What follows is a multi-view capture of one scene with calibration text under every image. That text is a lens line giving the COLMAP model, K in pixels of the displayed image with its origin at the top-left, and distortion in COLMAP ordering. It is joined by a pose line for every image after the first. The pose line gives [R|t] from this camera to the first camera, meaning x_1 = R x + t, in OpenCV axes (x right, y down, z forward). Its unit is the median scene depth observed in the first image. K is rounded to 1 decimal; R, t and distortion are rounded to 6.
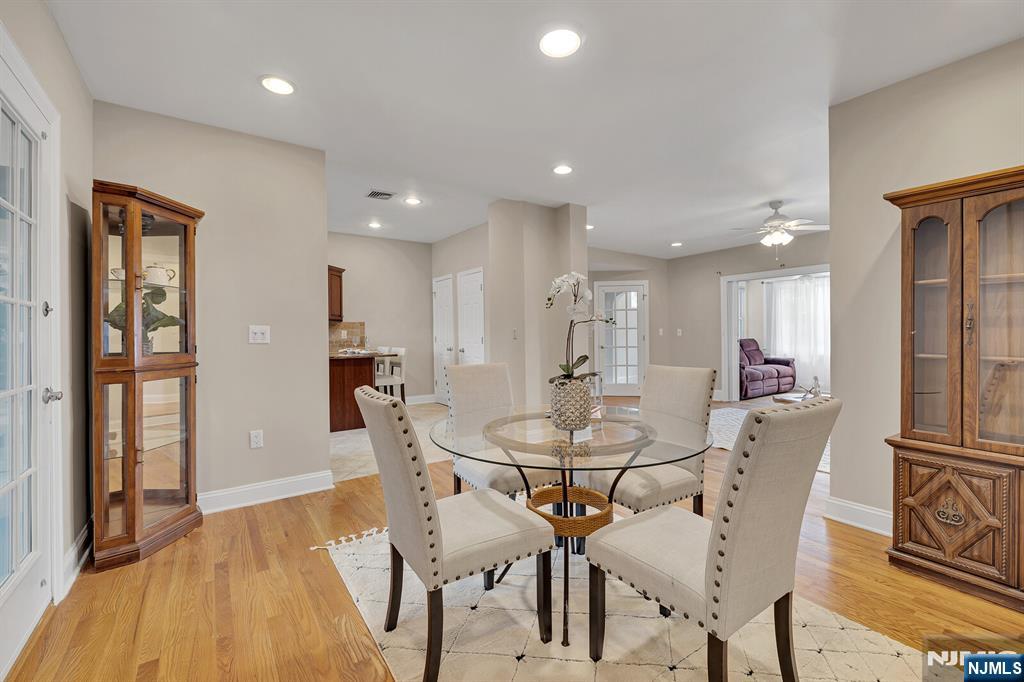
lens RADIAL K [[433.5, 0, 511.3], [0, 433.5, 335.4], [0, 0, 1]] dist [0.001569, 0.000200]
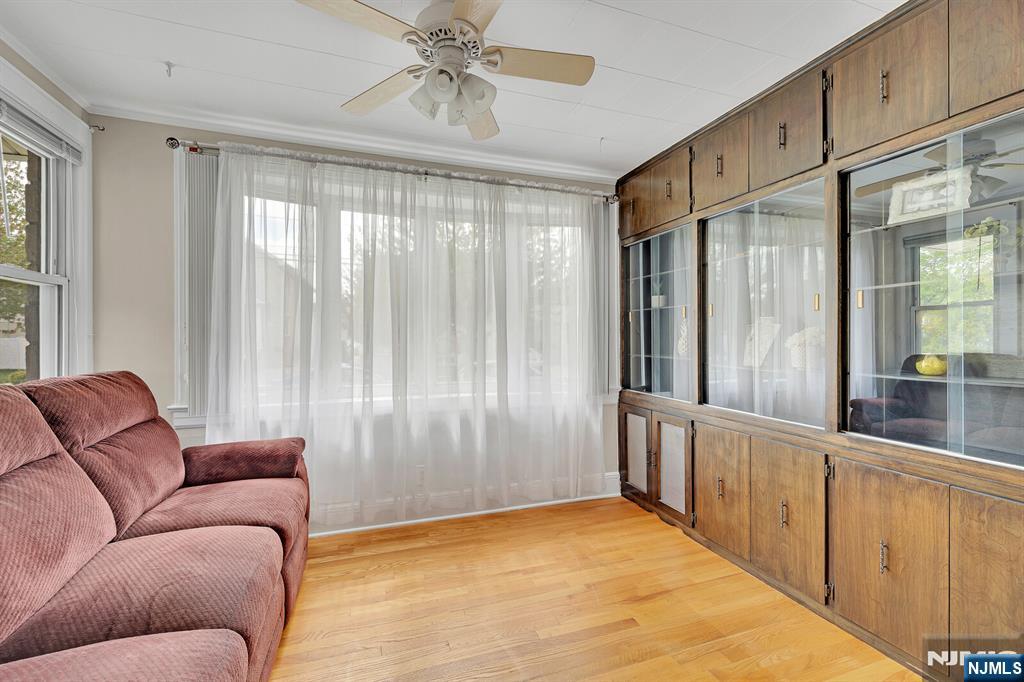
lens RADIAL K [[433.5, 0, 511.5], [0, 433.5, 336.7], [0, 0, 1]] dist [0.001569, 0.000200]
pose [[0.297283, 0.005090, 0.954776, 0.415649], [0.000987, 0.999984, -0.005638, -0.007909], [-0.954789, 0.002618, 0.297273, 0.767226]]
